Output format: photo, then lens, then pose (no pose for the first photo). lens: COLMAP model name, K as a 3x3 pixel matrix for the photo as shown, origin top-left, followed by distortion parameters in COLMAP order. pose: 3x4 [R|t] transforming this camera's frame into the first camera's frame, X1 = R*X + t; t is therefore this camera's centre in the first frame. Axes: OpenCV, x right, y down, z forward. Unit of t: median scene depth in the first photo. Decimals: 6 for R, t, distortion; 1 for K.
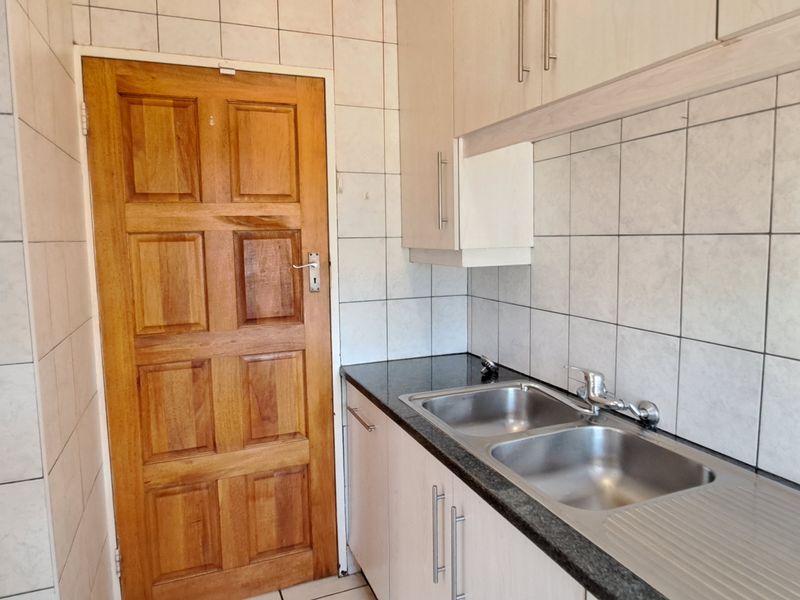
lens RADIAL K [[529.0, 0, 387.8], [0, 529.0, 287.1], [0, 0, 1]] dist [-0.001571, 0.001282]
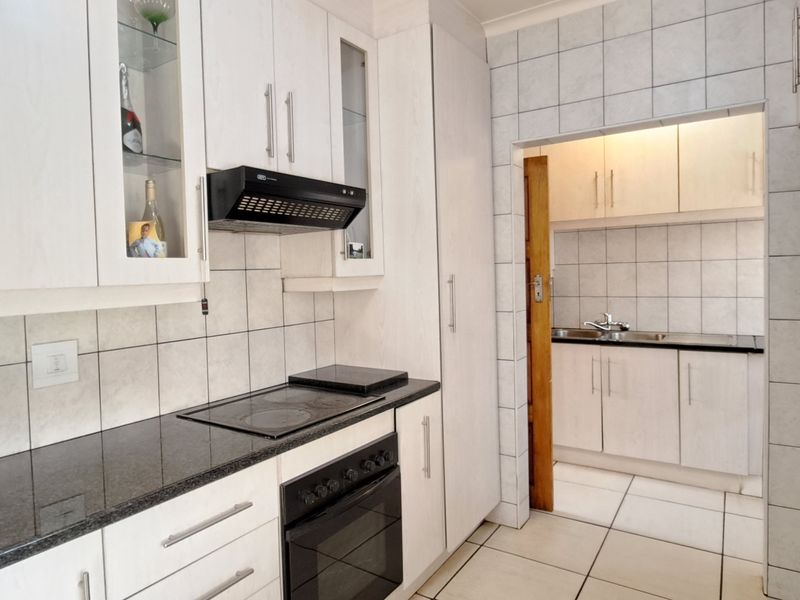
lens RADIAL K [[529.0, 0, 387.8], [0, 529.0, 287.1], [0, 0, 1]] dist [-0.001571, 0.001282]
pose [[0.818139, -0.026658, 0.574402, -2.335281], [0.074787, 0.995373, -0.060326, 0.116850], [-0.570136, 0.092313, 0.816347, -0.651450]]
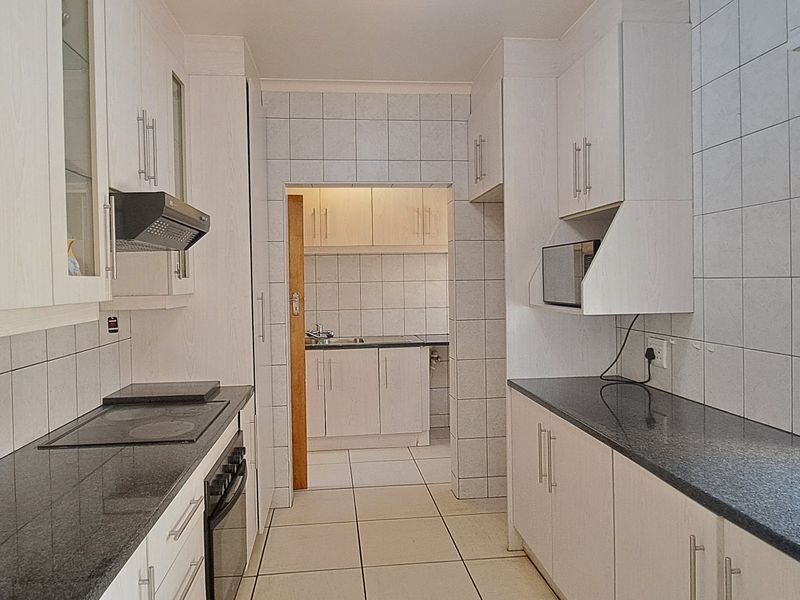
lens RADIAL K [[529.0, 0, 387.8], [0, 529.0, 287.1], [0, 0, 1]] dist [-0.001571, 0.001282]
pose [[0.263288, -0.004854, 0.964705, -3.021251], [0.113406, 0.993210, -0.025954, 0.072995], [-0.958028, 0.116237, 0.262051, -0.348804]]
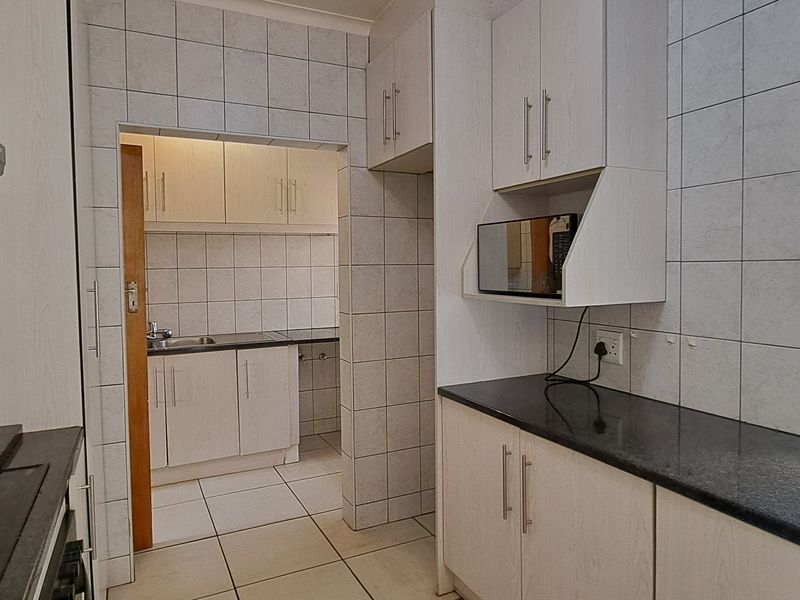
lens RADIAL K [[529.0, 0, 387.8], [0, 529.0, 287.1], [0, 0, 1]] dist [-0.001571, 0.001282]
pose [[-0.078970, -0.026362, 0.996528, -2.545703], [0.116375, 0.992571, 0.035479, 0.038750], [-0.990061, 0.118773, -0.075316, 0.038059]]
